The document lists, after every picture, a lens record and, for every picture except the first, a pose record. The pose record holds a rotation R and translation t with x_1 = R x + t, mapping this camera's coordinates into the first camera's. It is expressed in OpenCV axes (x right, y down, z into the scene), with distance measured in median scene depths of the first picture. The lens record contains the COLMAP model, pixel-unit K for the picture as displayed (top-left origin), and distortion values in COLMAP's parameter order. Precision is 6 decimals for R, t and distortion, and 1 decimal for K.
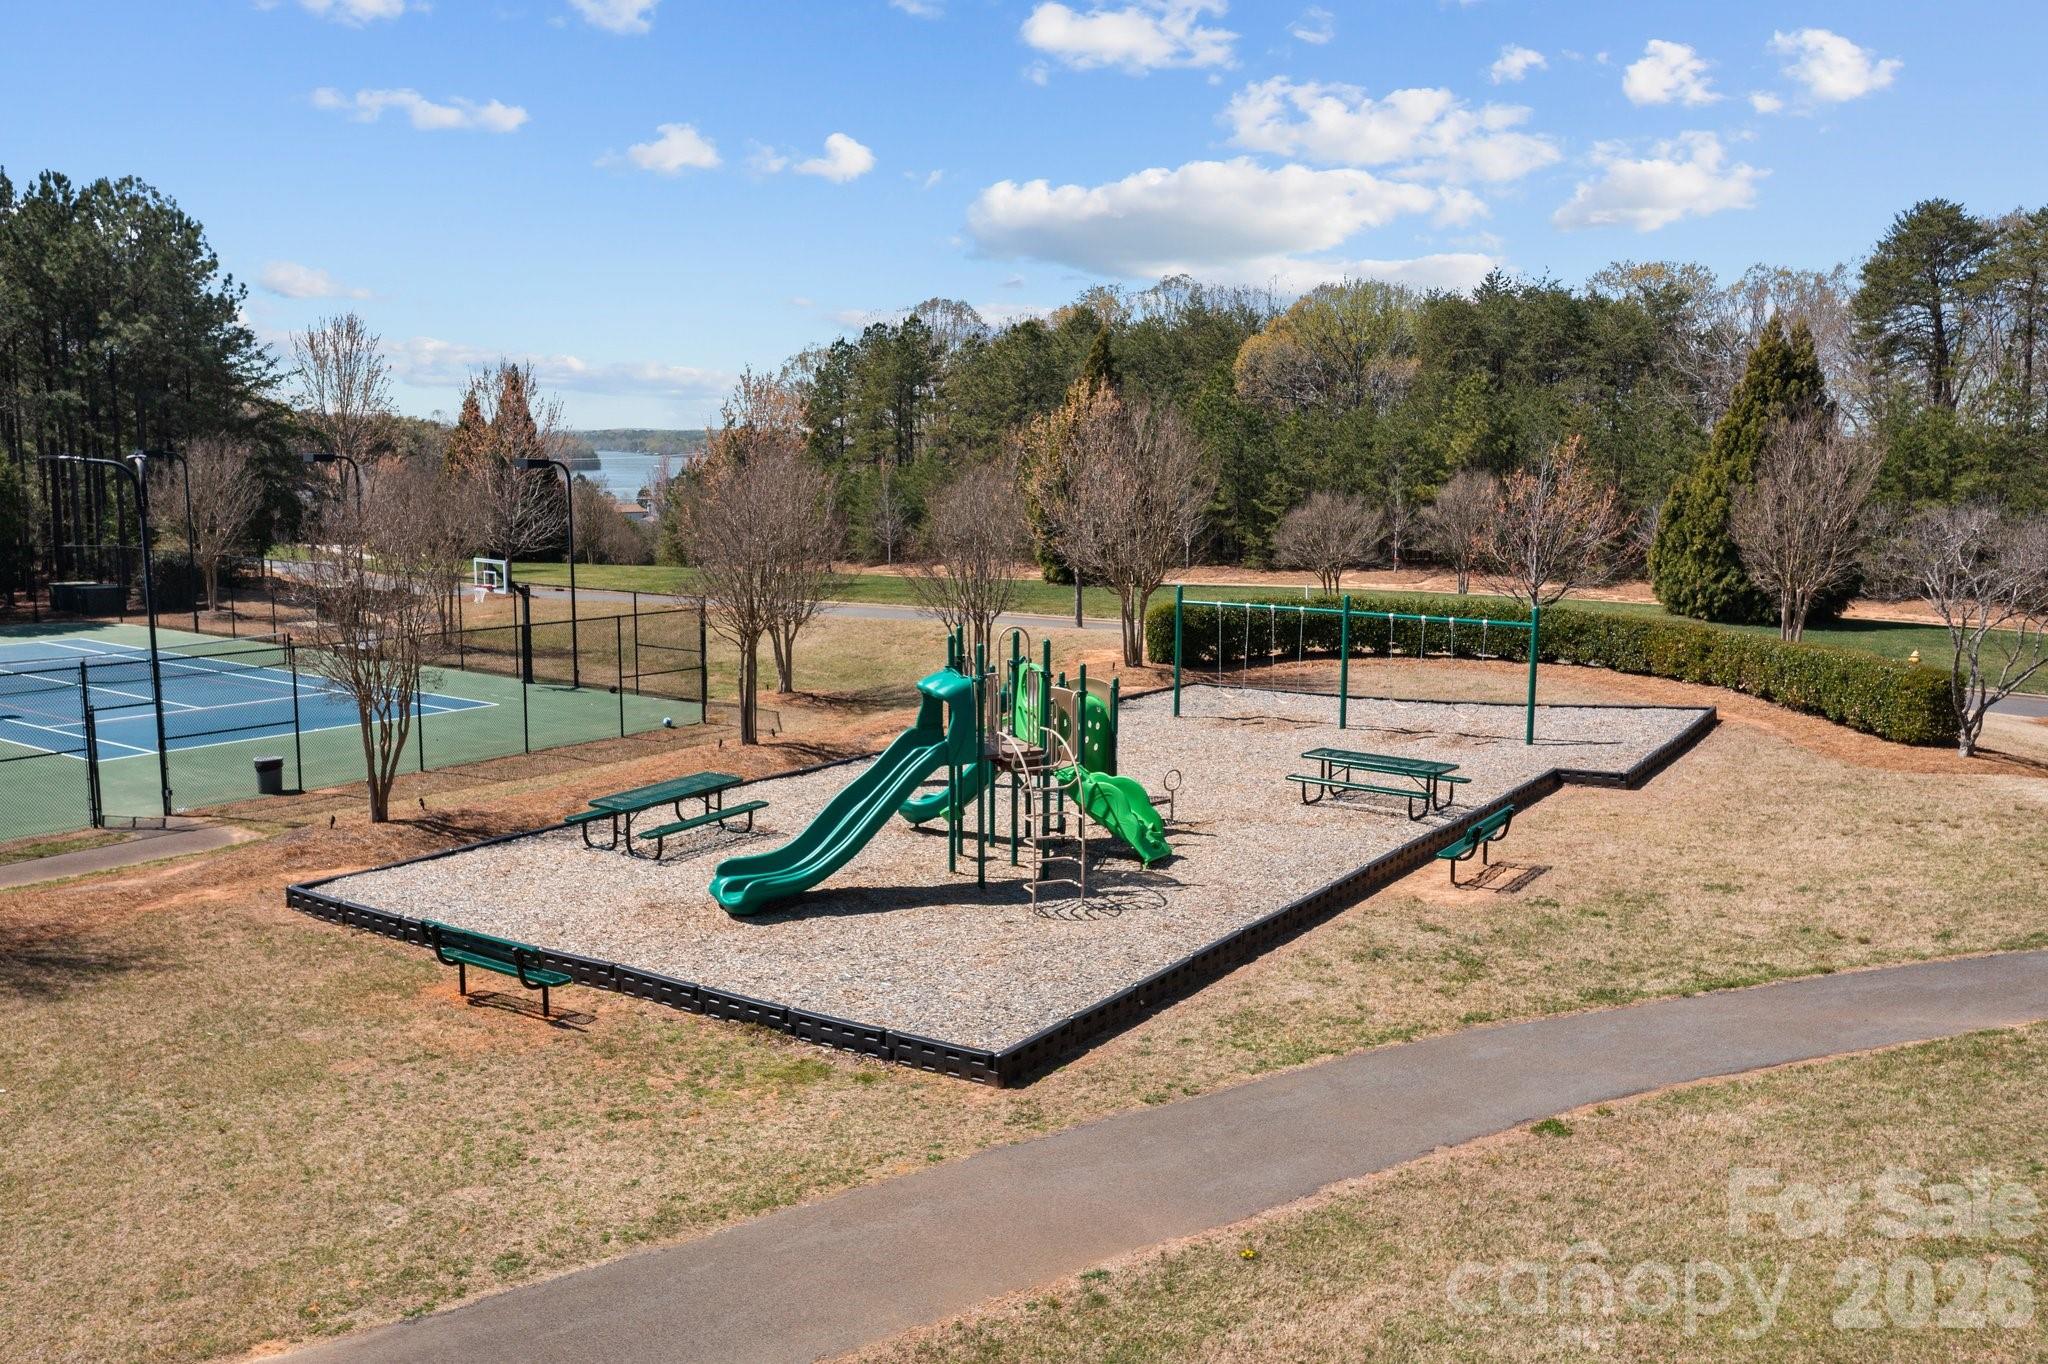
lens RADIAL K [[1598.9, 0, 1024.0], [0, 1598.9, 682.0], [0, 0, 1]] dist [-0.000156, -0.001597]
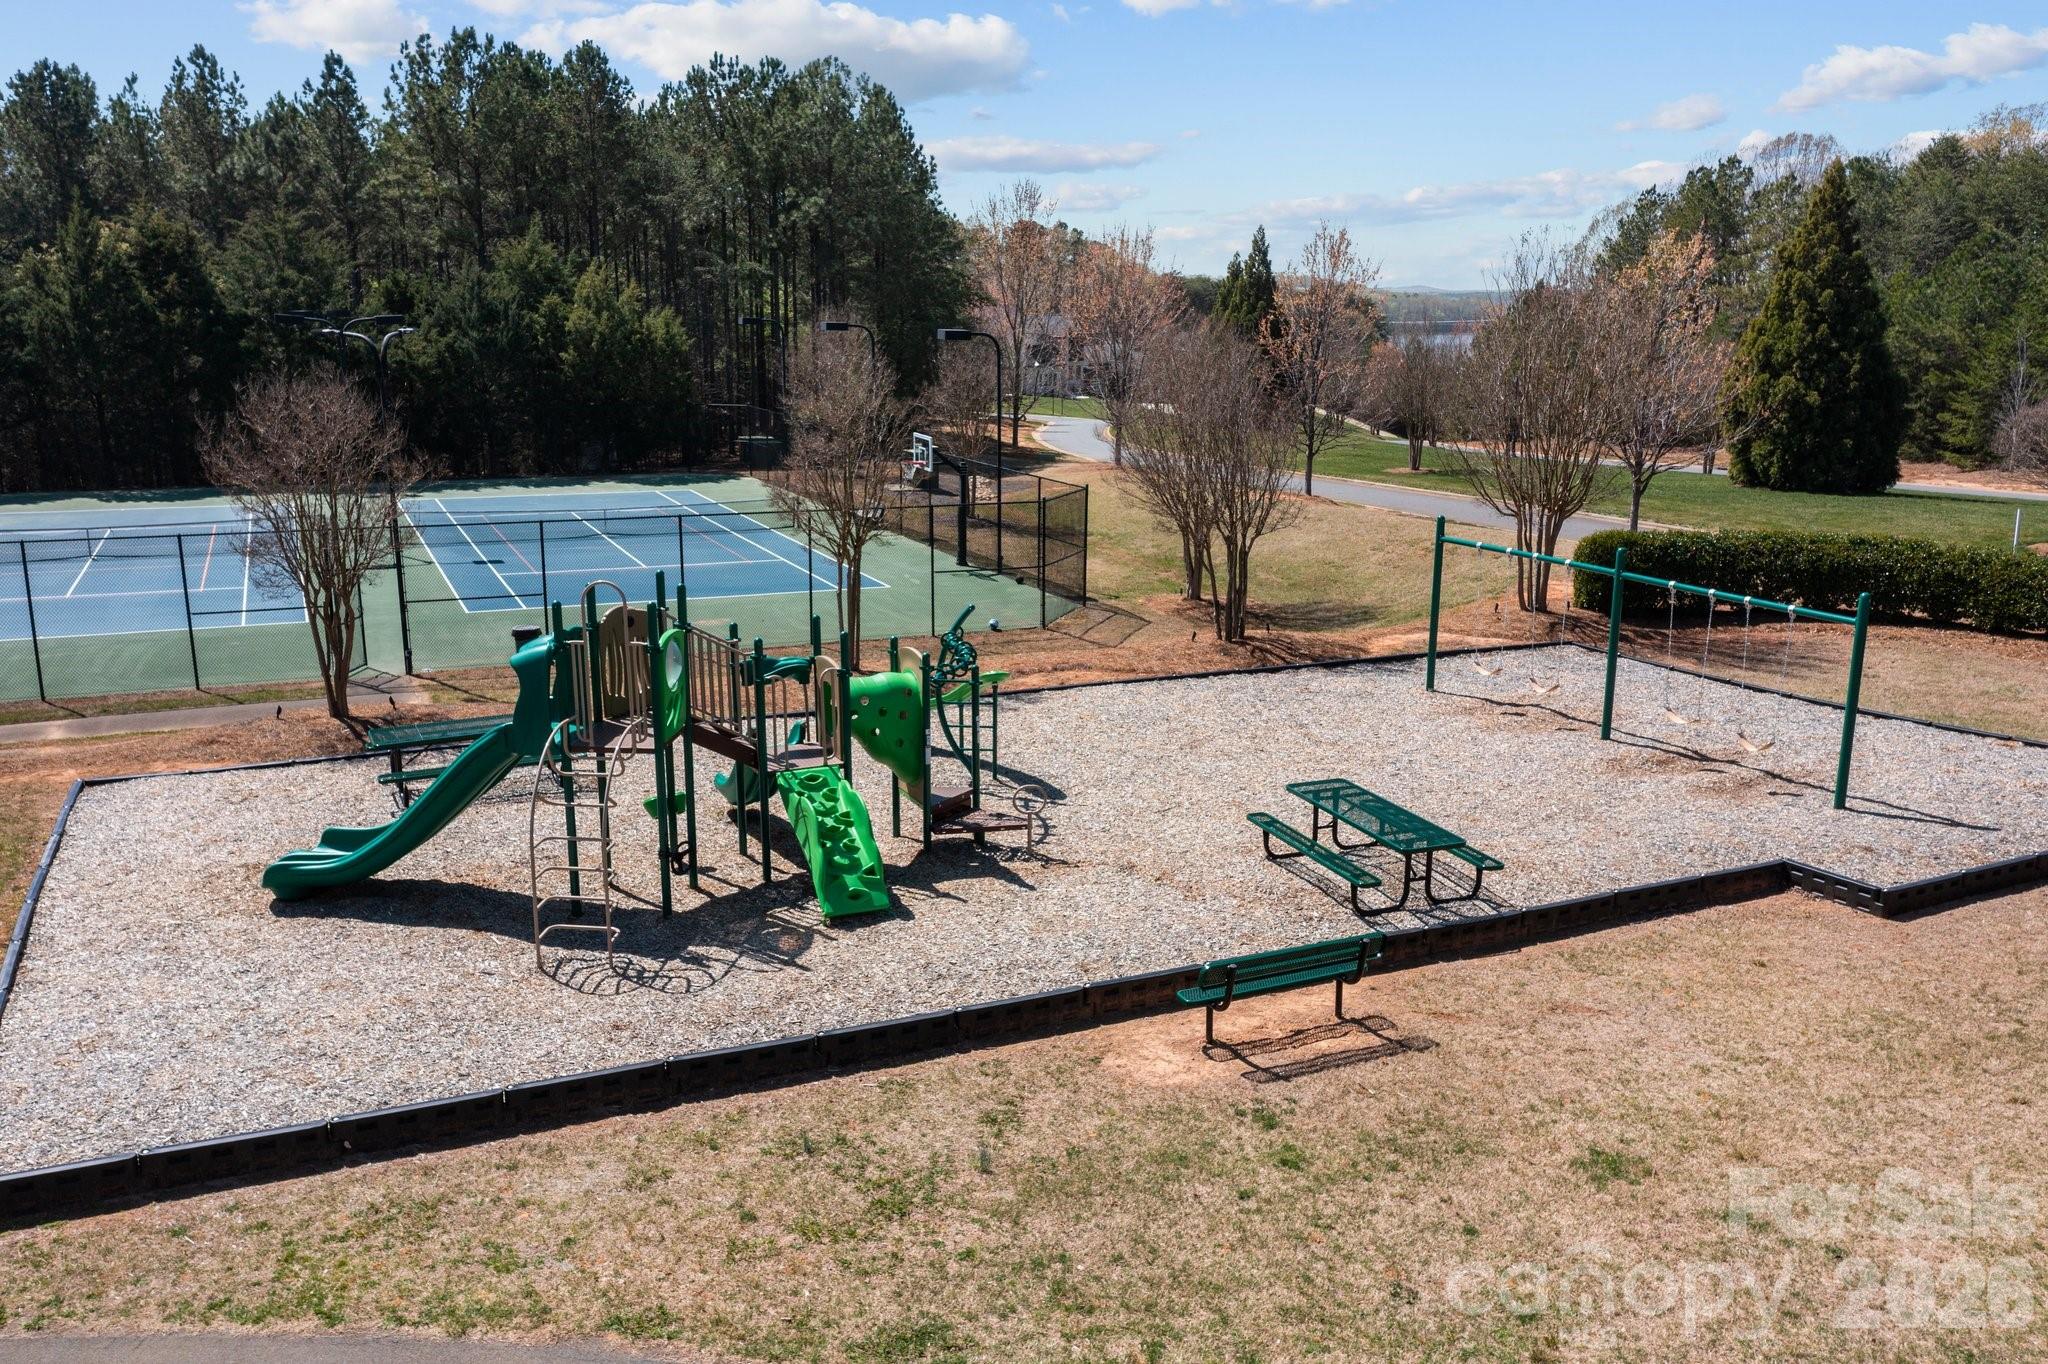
lens RADIAL K [[1598.9, 0, 1024.0], [0, 1598.9, 682.0], [0, 0, 1]] dist [-0.000156, -0.001597]
pose [[0.857914, 0.117707, -0.500129, 0.502739], [-0.075102, 0.991678, 0.104565, -0.075961], [0.508275, -0.052147, 0.859614, 0.421177]]
